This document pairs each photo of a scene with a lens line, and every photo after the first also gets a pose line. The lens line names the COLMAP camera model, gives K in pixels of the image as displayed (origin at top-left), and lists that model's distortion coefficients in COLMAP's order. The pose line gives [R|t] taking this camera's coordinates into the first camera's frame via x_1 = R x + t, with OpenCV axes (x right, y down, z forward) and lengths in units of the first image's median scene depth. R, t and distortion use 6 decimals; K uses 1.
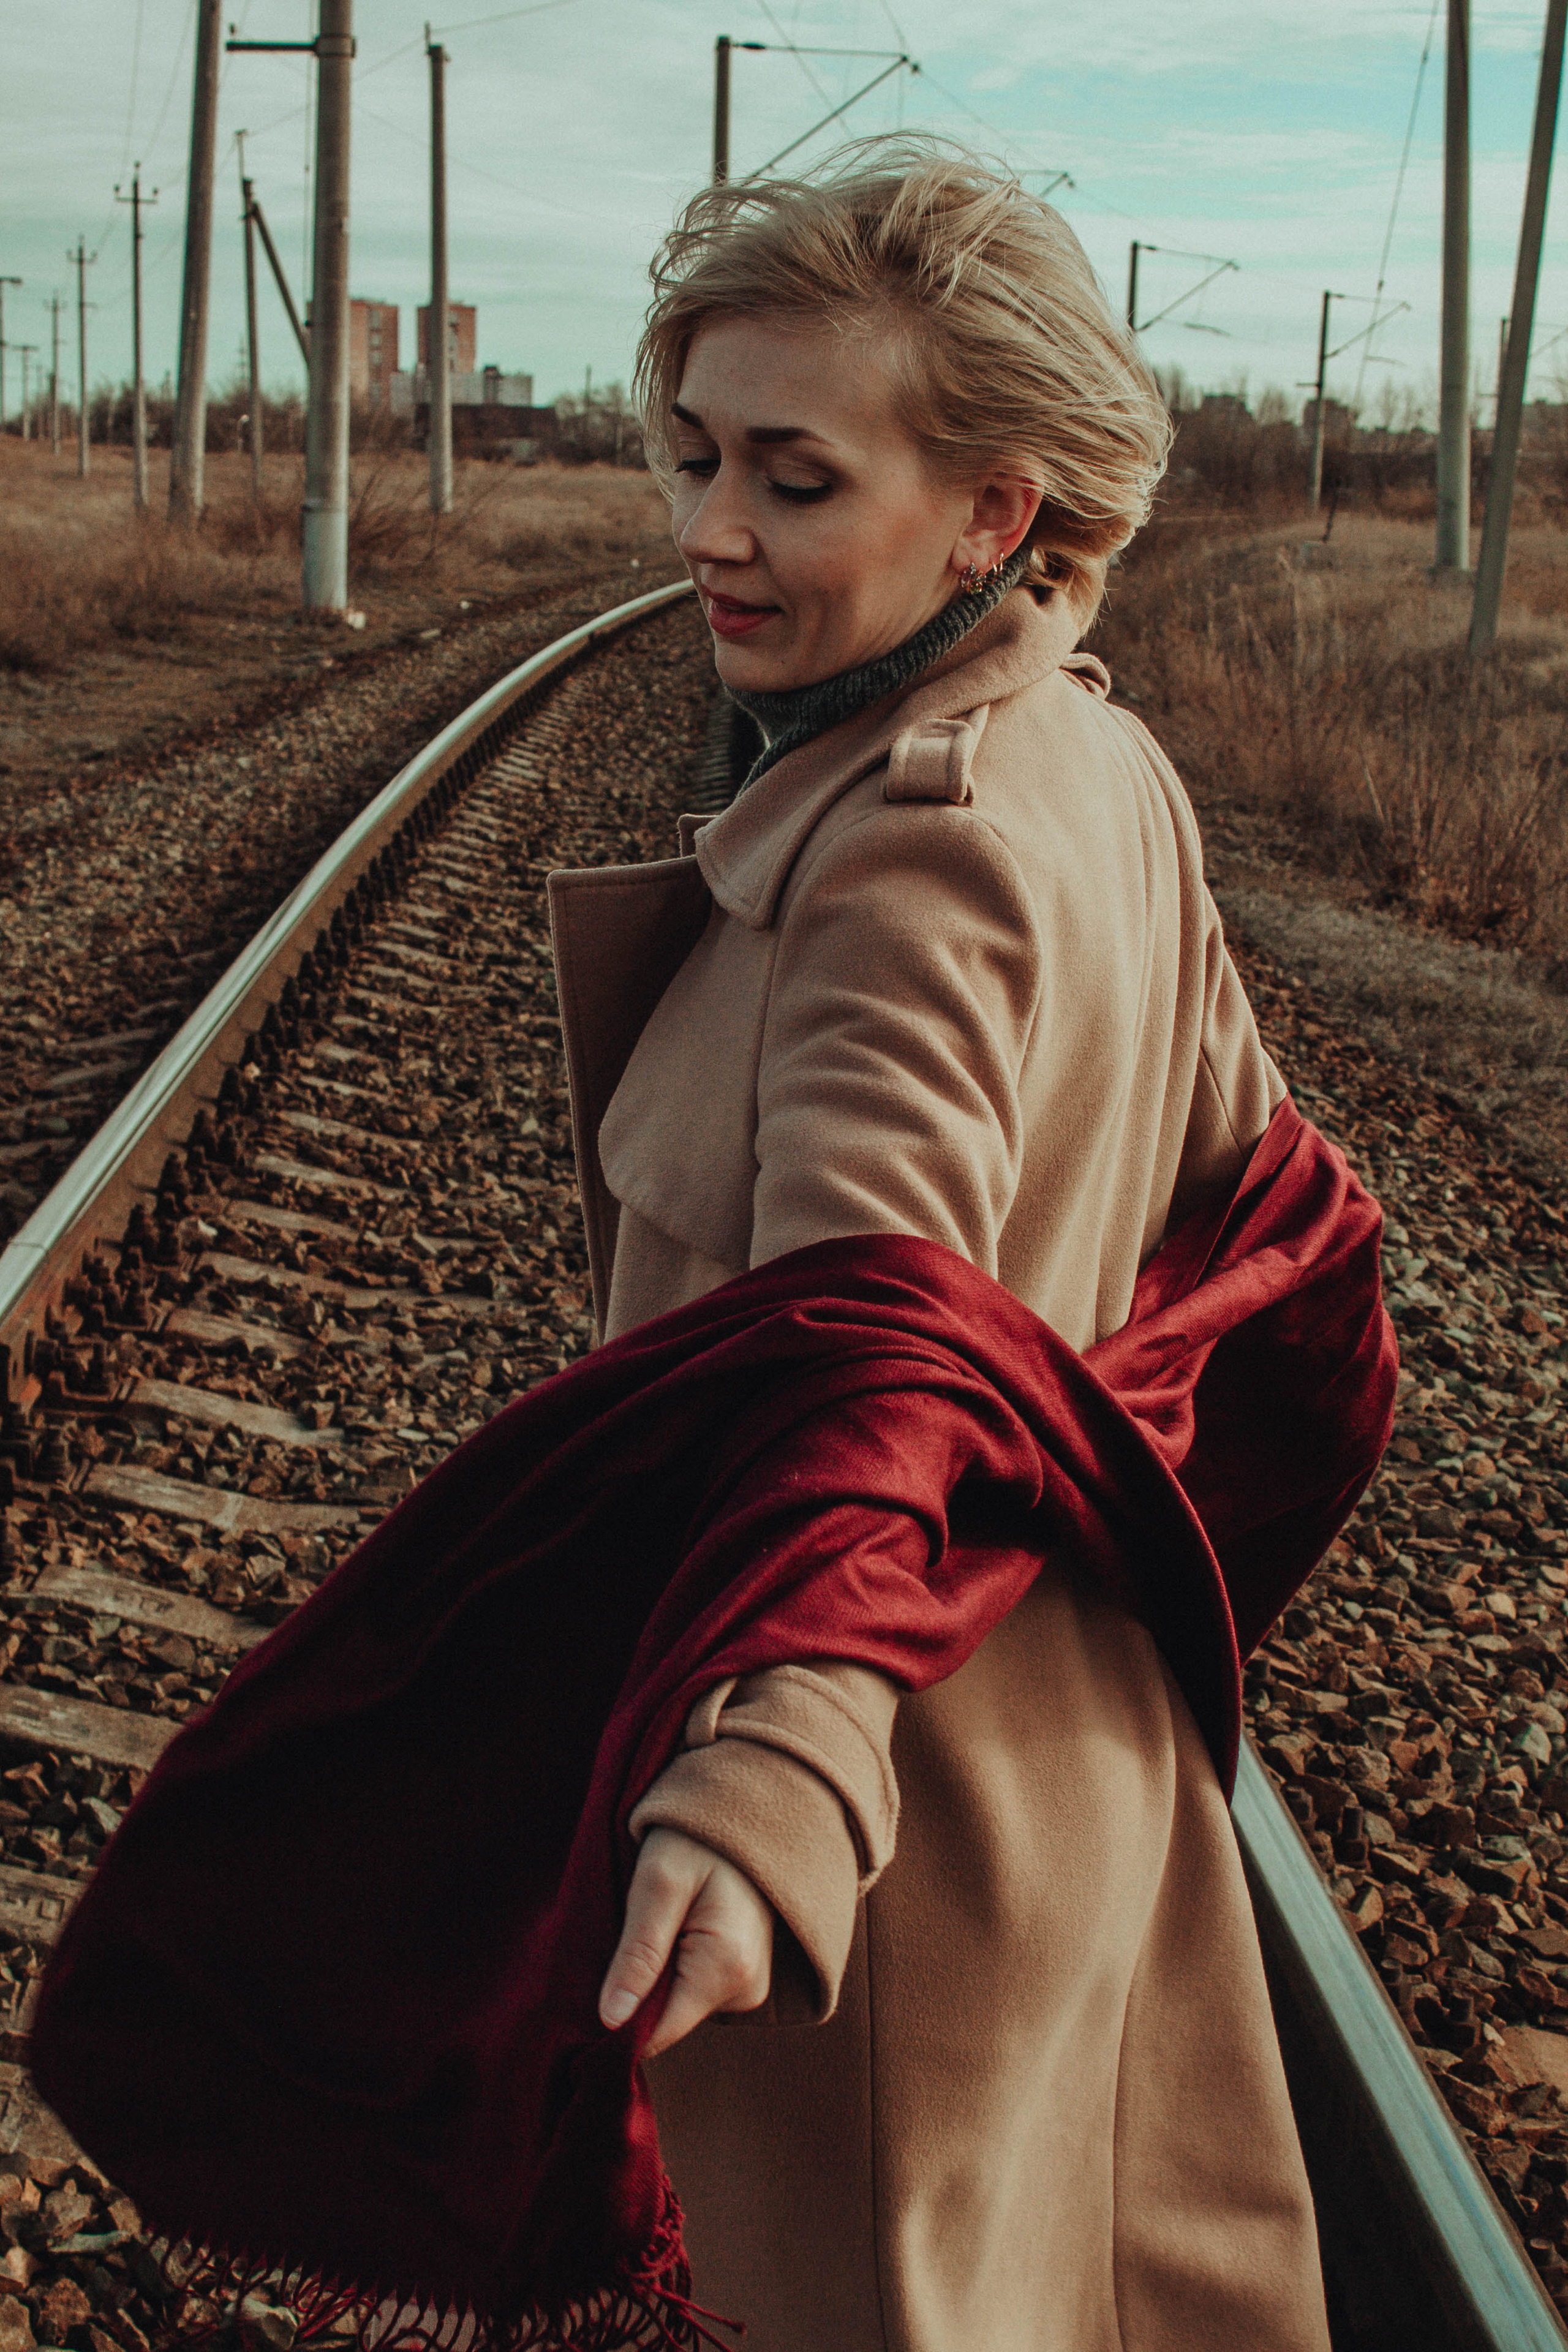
lens RADIAL K [[3507.8, 0, 780.3], [0, 3507.8, 1183.7], [0, 0, 1]] dist [-0.033704, 0.000000]
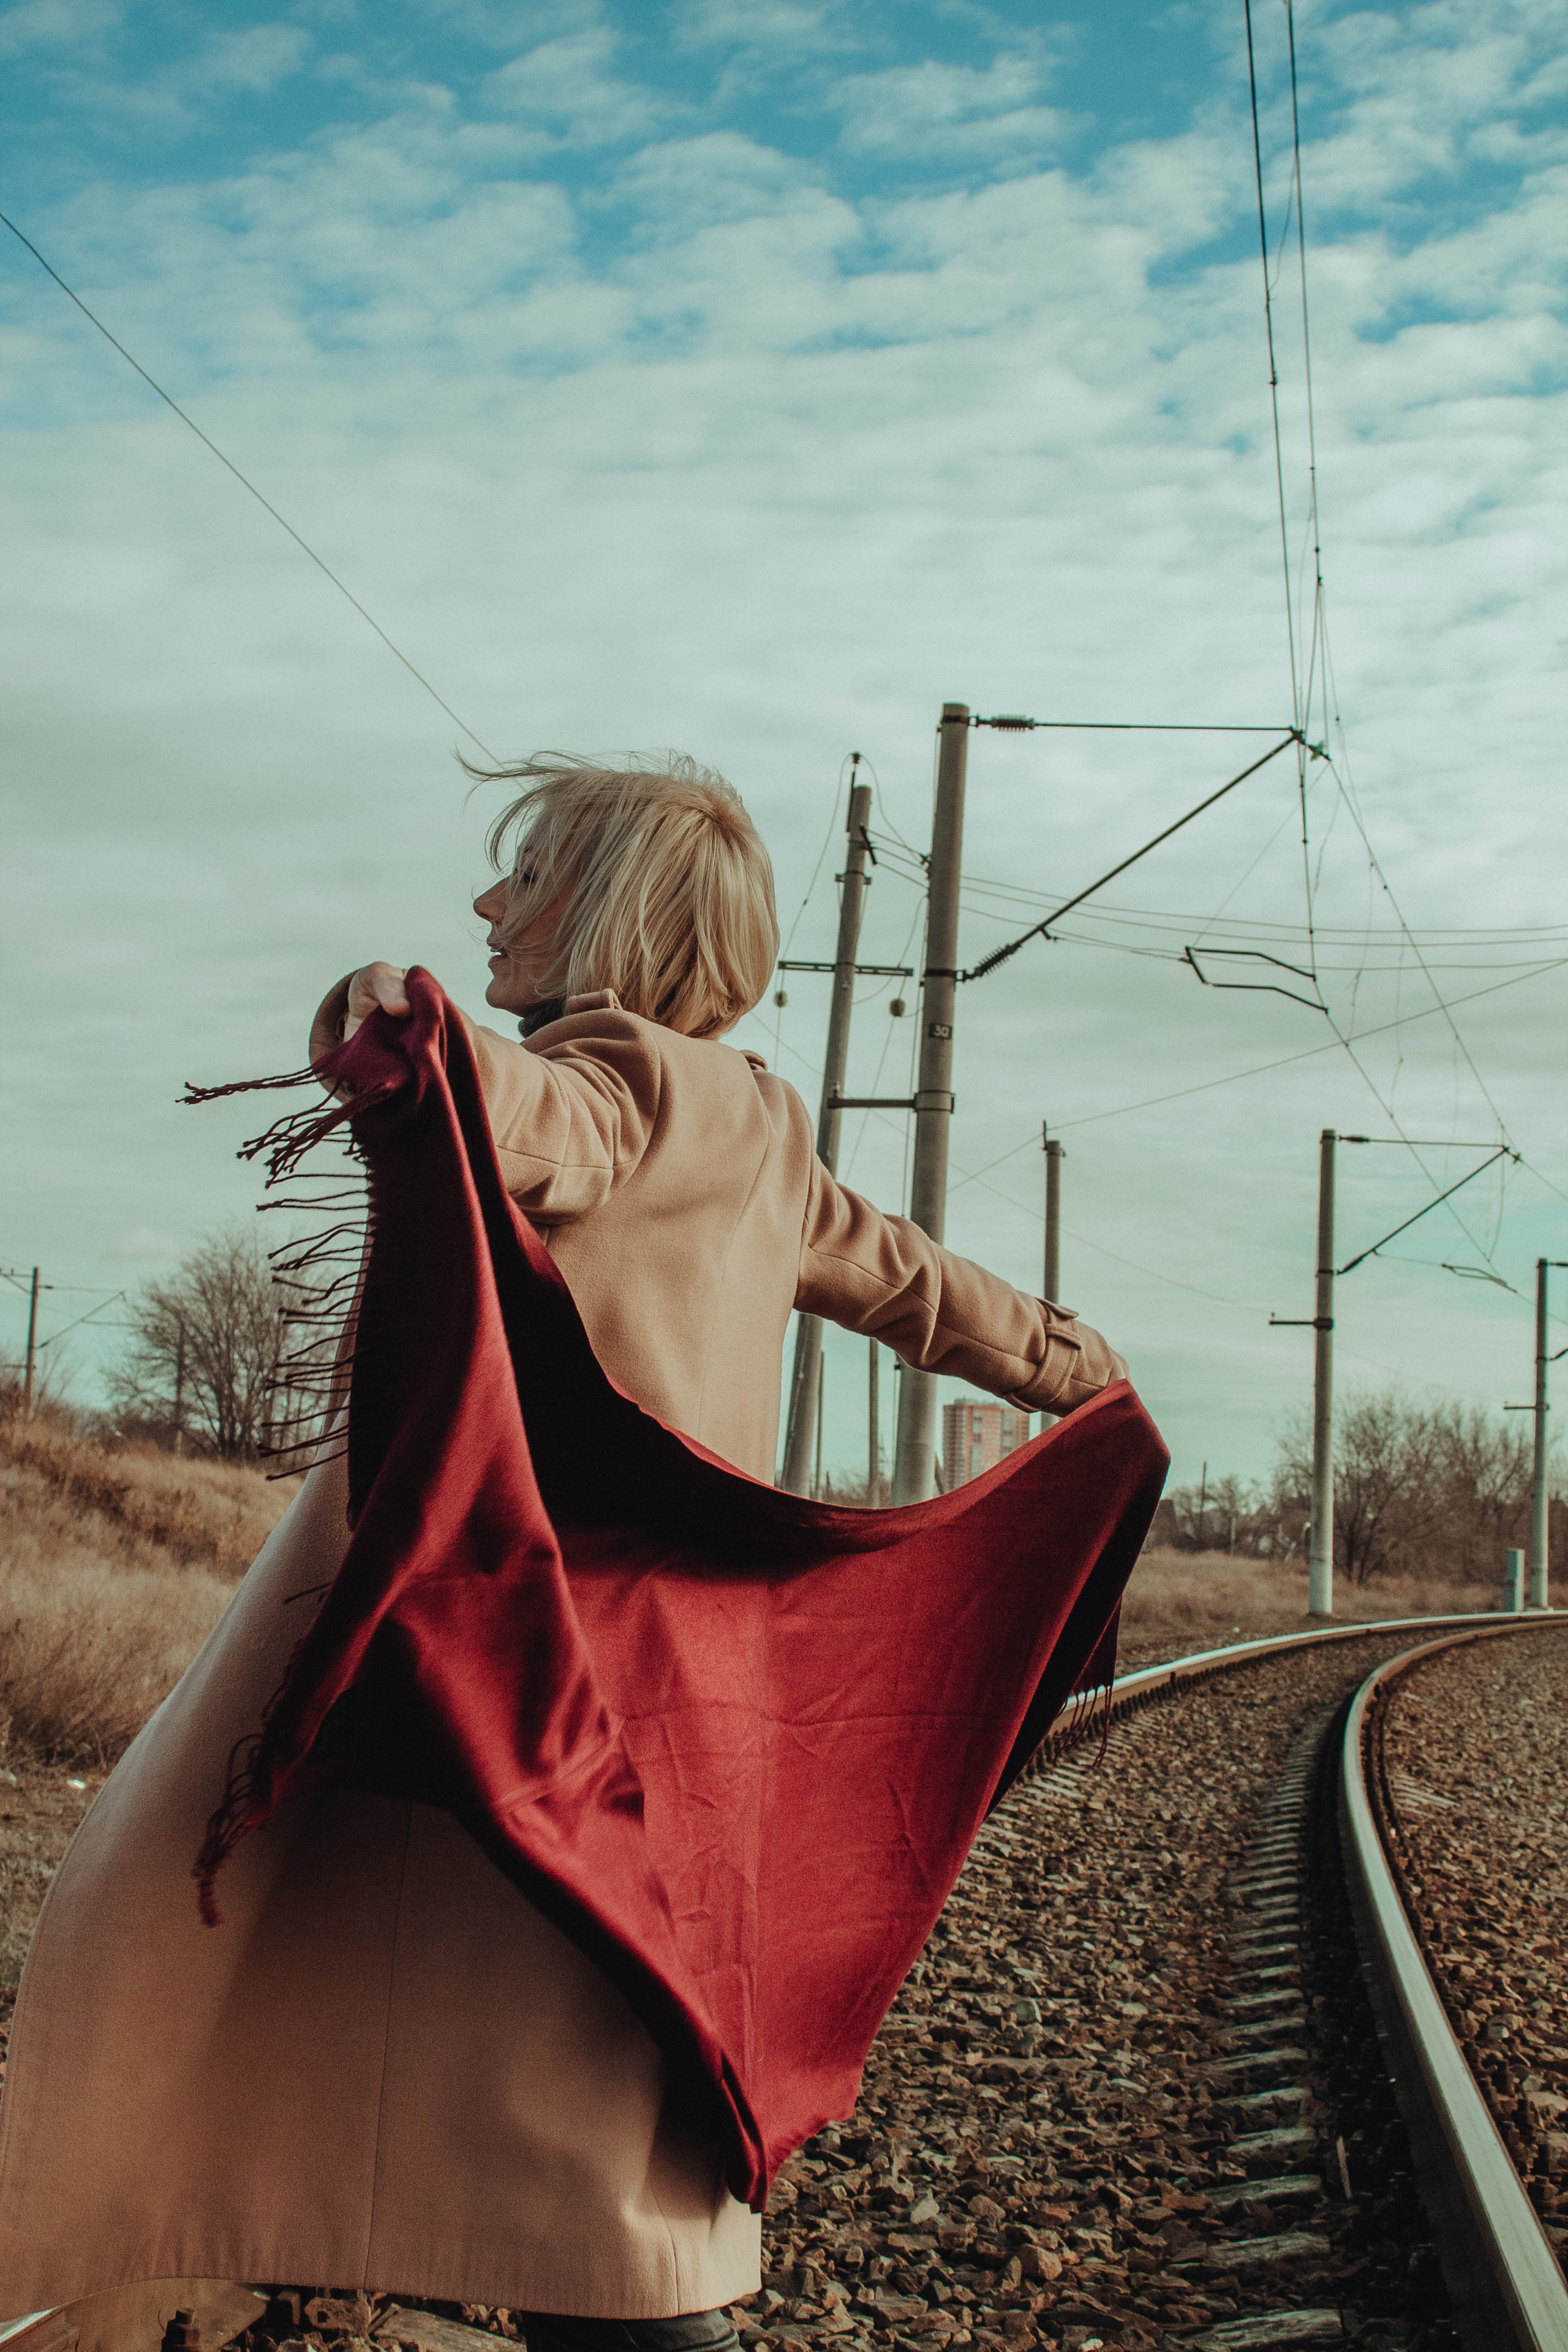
lens RADIAL K [[3368.9, 0, 783.5], [0, 3368.9, 1179.7], [0, 0, 1]] dist [-0.029653, 0.000000]
pose [[0.984110, -0.005490, -0.177476, 0.008022], [-0.049711, 0.951031, -0.305070, -0.003259], [0.170460, 0.309045, 0.935646, 0.165535]]
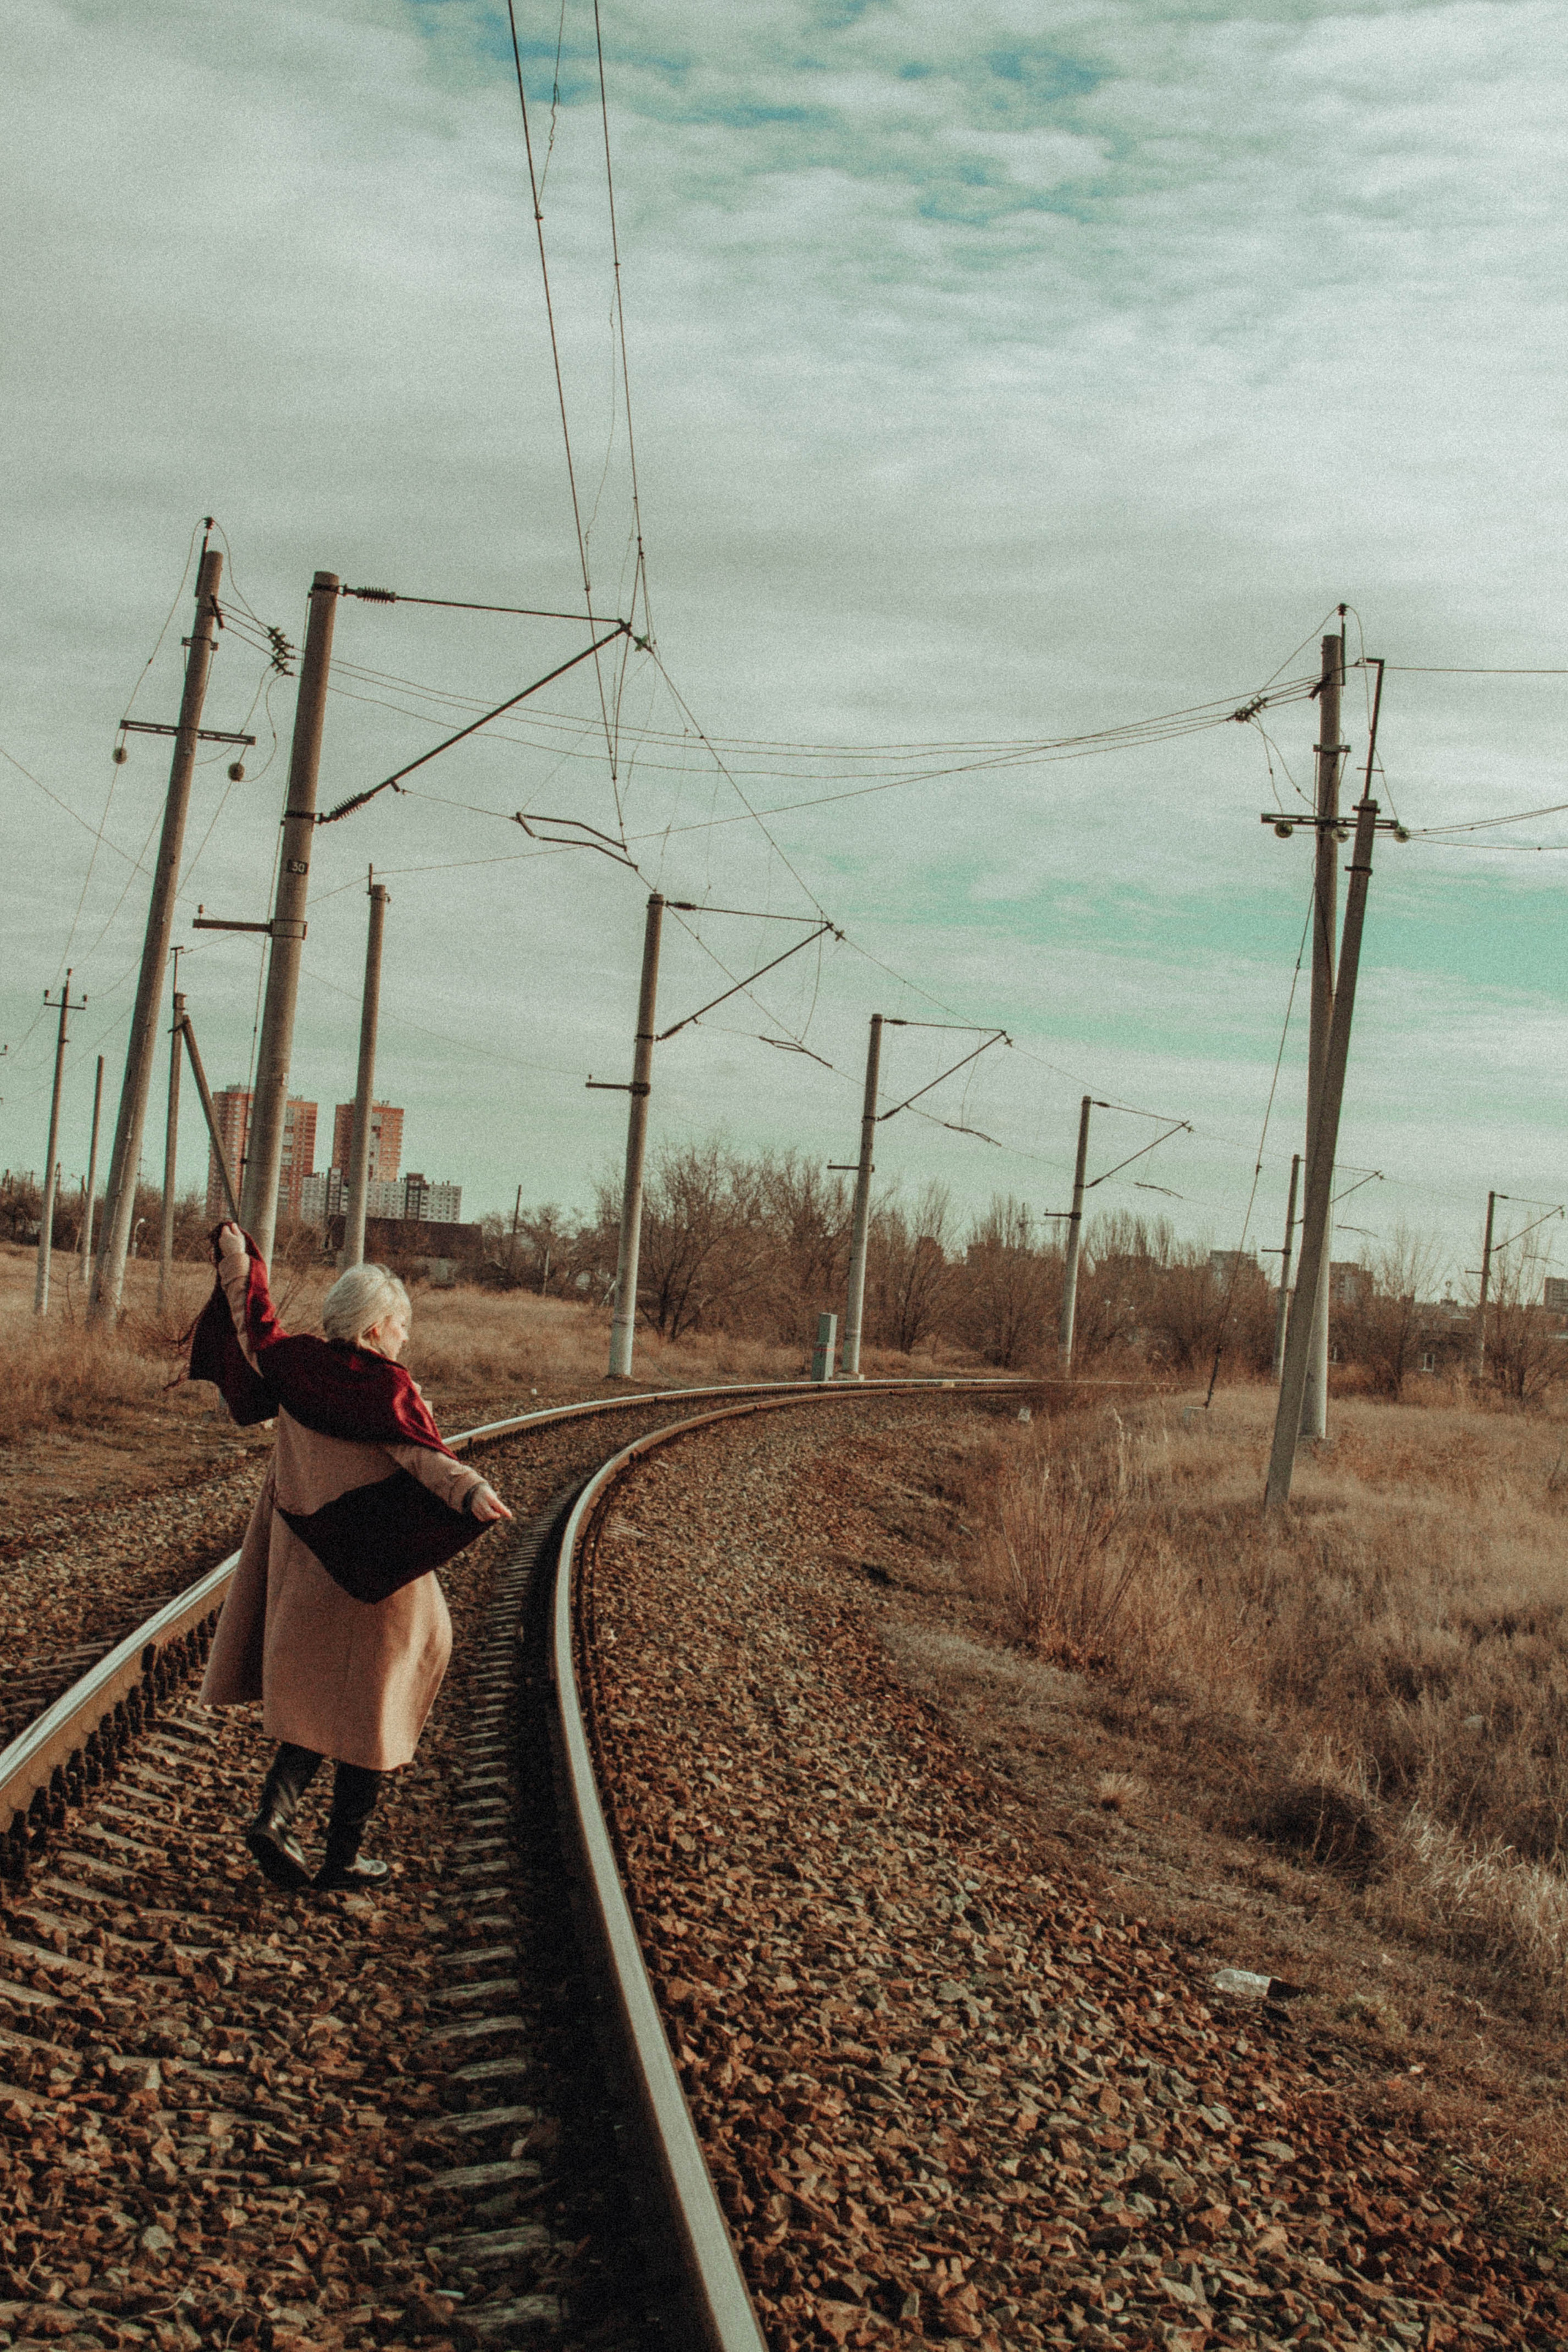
lens RADIAL K [[4040.7, 0, 787.6], [0, 4040.7, 1180.6], [0, 0, 1]] dist [-0.020992, 0.000000]
pose [[0.998369, 0.055911, 0.011529, 0.056123], [-0.051743, 0.971575, -0.231009, 0.116651], [-0.024117, 0.230035, 0.972883, -0.599039]]
